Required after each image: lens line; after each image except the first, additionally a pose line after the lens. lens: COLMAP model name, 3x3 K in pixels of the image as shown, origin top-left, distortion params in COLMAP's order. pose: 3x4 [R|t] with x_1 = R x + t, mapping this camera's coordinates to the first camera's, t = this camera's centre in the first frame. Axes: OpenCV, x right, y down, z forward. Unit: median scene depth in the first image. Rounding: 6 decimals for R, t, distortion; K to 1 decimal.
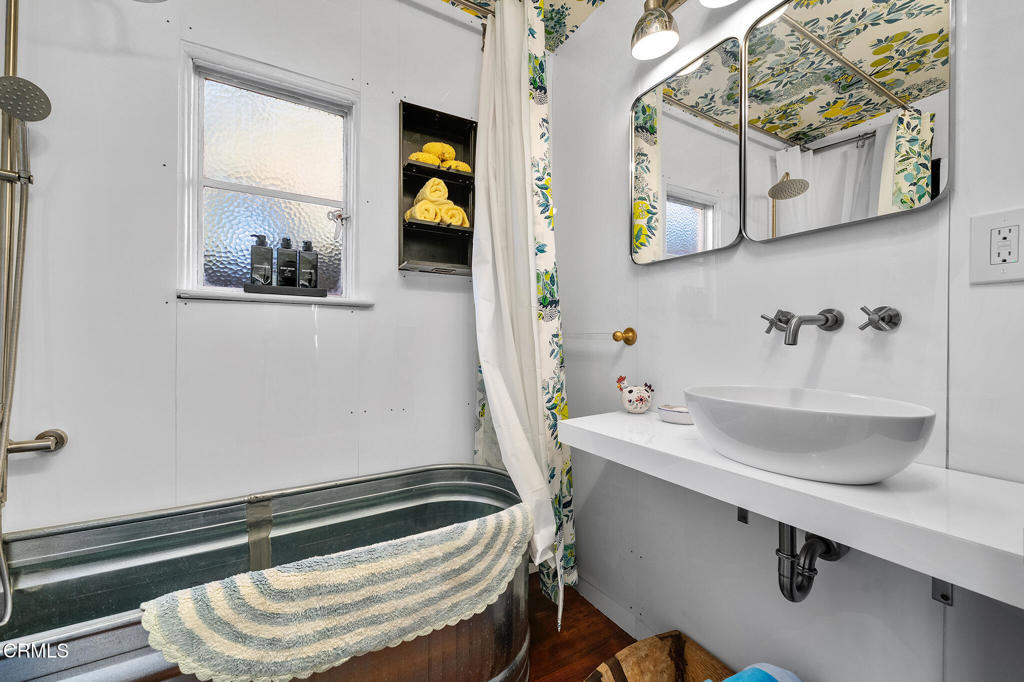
lens RADIAL K [[395.7, 0, 510.7], [0, 395.7, 339.3], [0, 0, 1]] dist [0.002108, -0.000638]
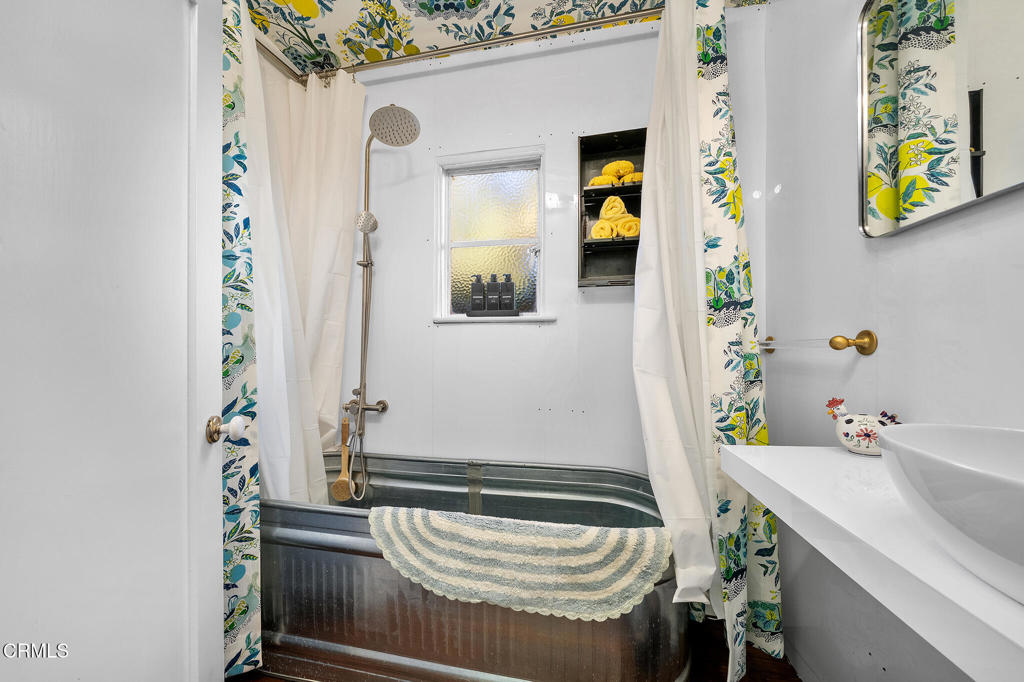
lens RADIAL K [[350.3, 0, 510.6], [0, 350.3, 347.6], [0, 0, 1]] dist [-0.001304, 0.000069]
pose [[0.755496, -0.008231, -0.655102, 0.245166], [0.005374, 0.999965, -0.006366, 0.001895], [0.655132, 0.001289, 0.755514, 0.132162]]
